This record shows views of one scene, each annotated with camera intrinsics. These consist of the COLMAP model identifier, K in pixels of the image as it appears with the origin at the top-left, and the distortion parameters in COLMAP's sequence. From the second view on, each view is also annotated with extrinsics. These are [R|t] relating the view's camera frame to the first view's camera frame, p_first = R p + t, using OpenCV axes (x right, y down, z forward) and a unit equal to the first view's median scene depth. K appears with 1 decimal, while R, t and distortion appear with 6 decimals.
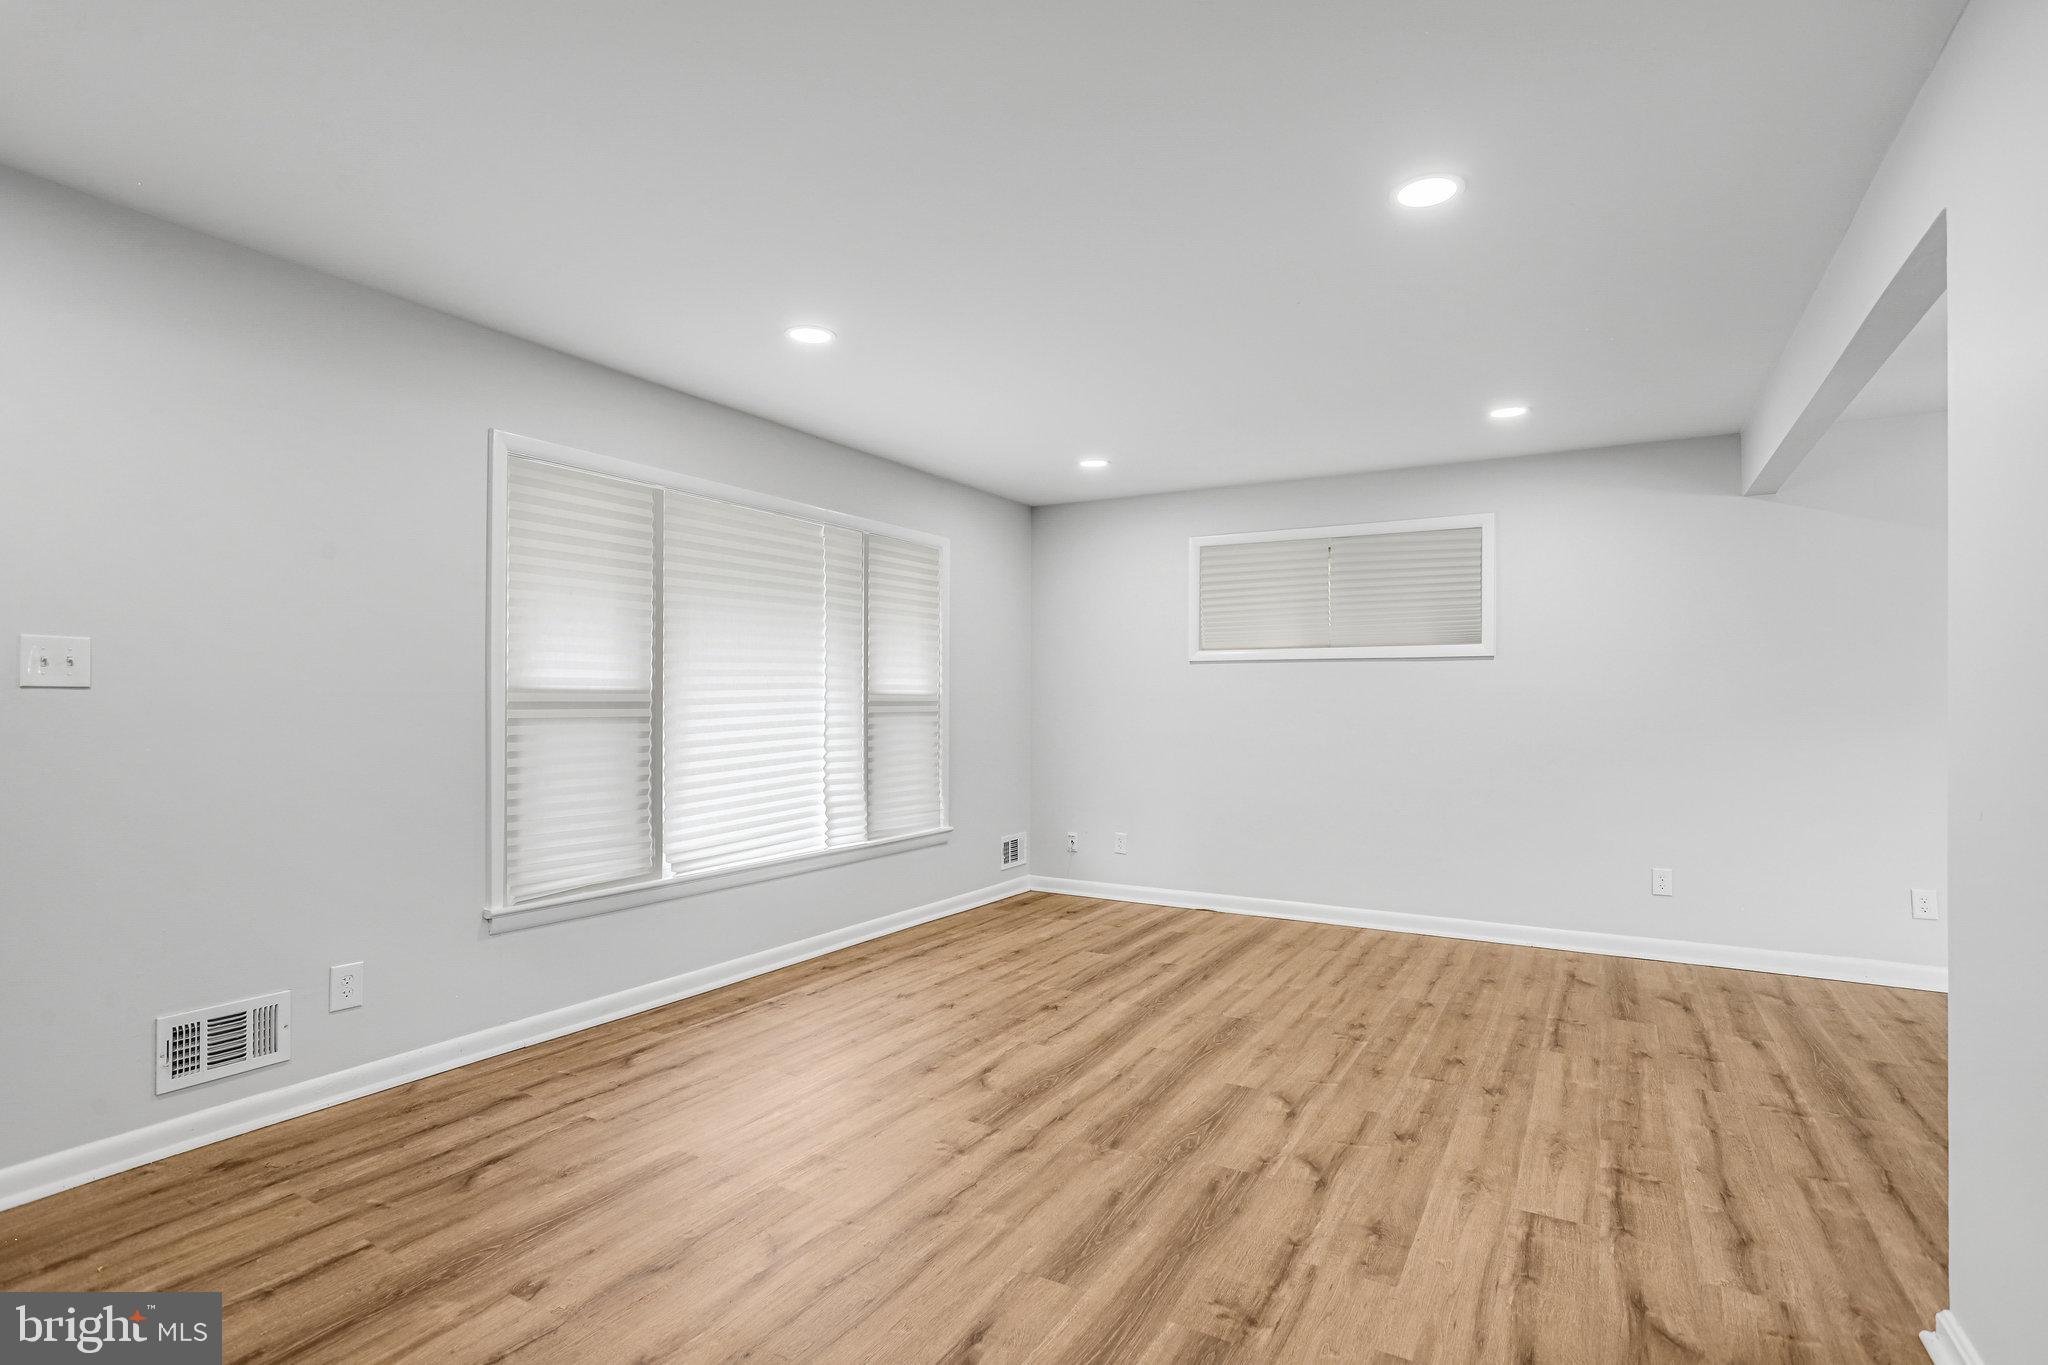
lens RADIAL K [[993.4, 0, 1028.3], [0, 993.4, 697.5], [0, 0, 1]] dist [-0.066181, 0.034991]
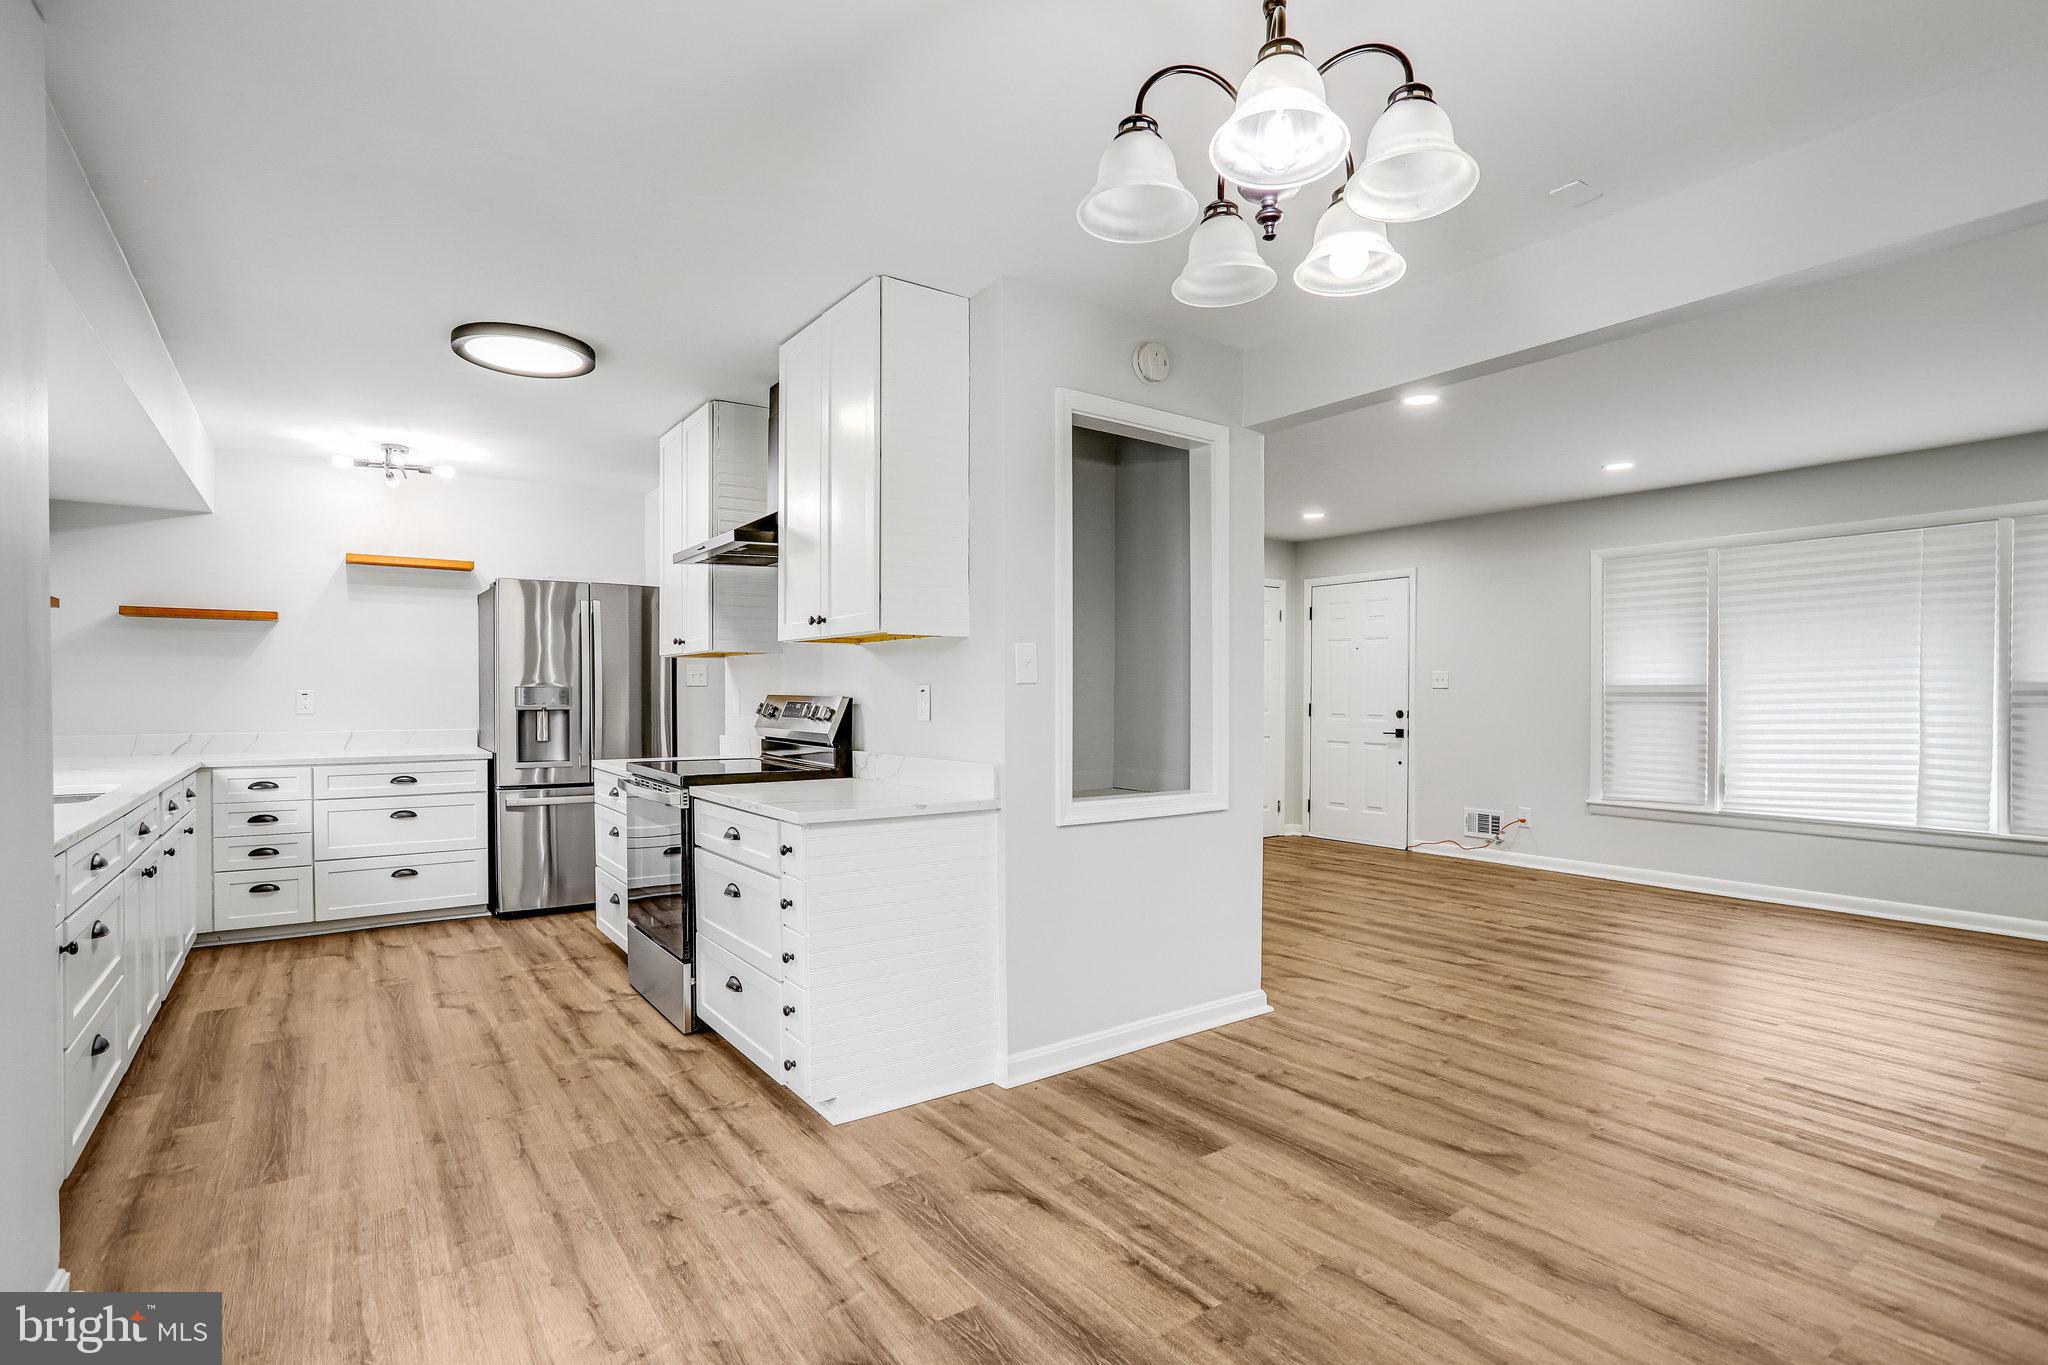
lens RADIAL K [[993.4, 0, 1028.3], [0, 993.4, 697.5], [0, 0, 1]] dist [-0.066181, 0.034991]
pose [[-0.403858, -0.000625, -0.914822, 1.827771], [0.003870, 0.999990, -0.002392, 0.015668], [0.914814, -0.004507, -0.403851, 0.834024]]
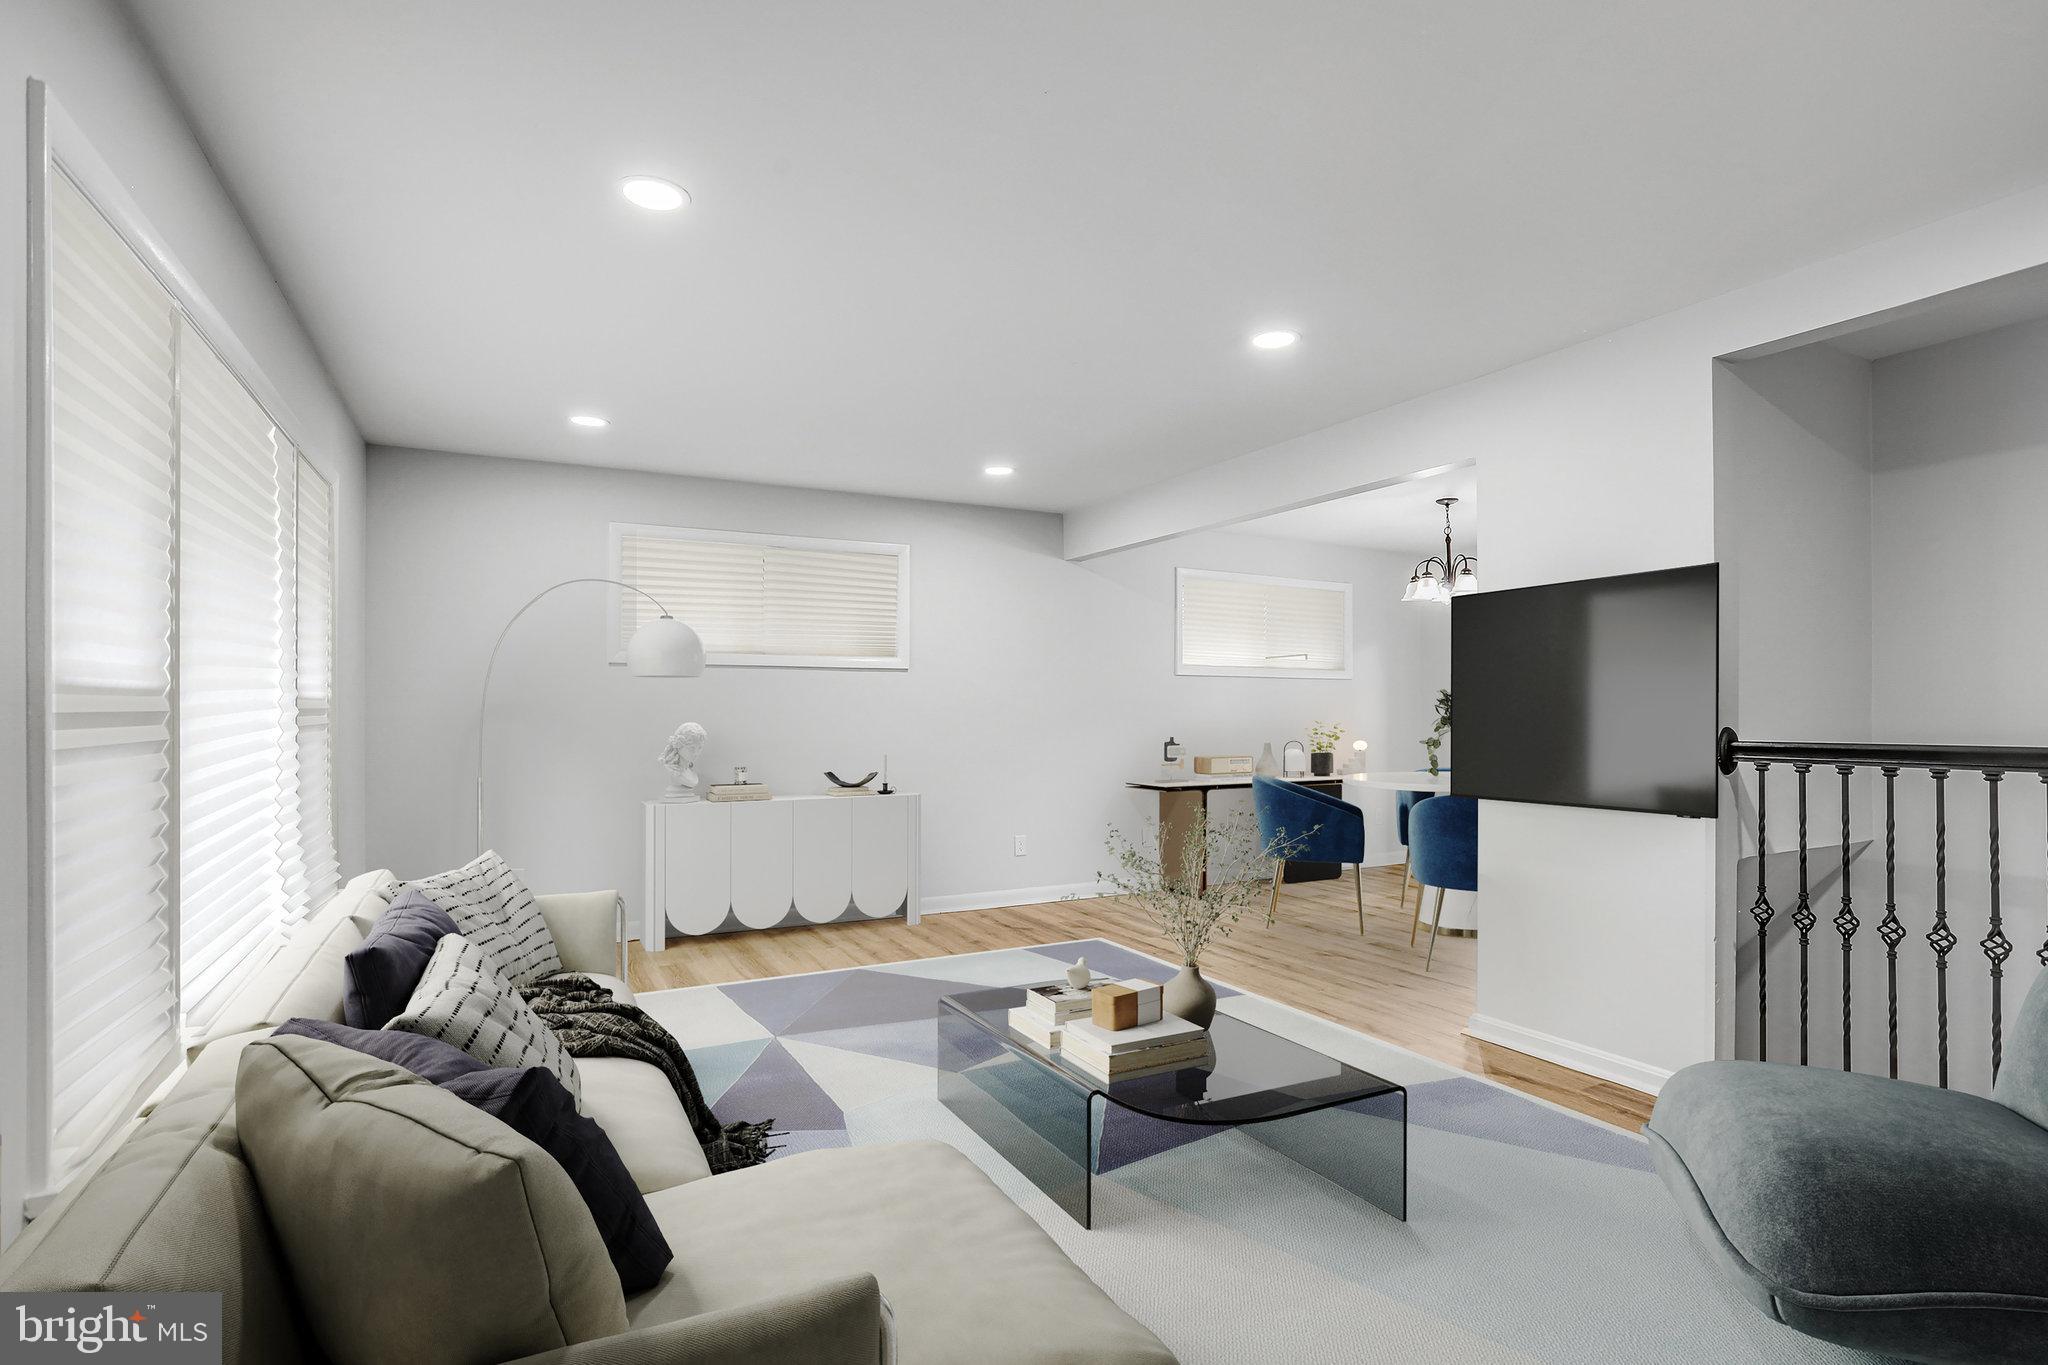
lens RADIAL K [[993.4, 0, 1028.3], [0, 993.4, 697.5], [0, 0, 1]] dist [-0.066181, 0.034991]
pose [[0.518494, 0.006562, 0.855056, -0.755967], [-0.003302, 0.999978, -0.005672, -0.002011], [-0.855075, 0.000118, 0.518505, 0.446648]]
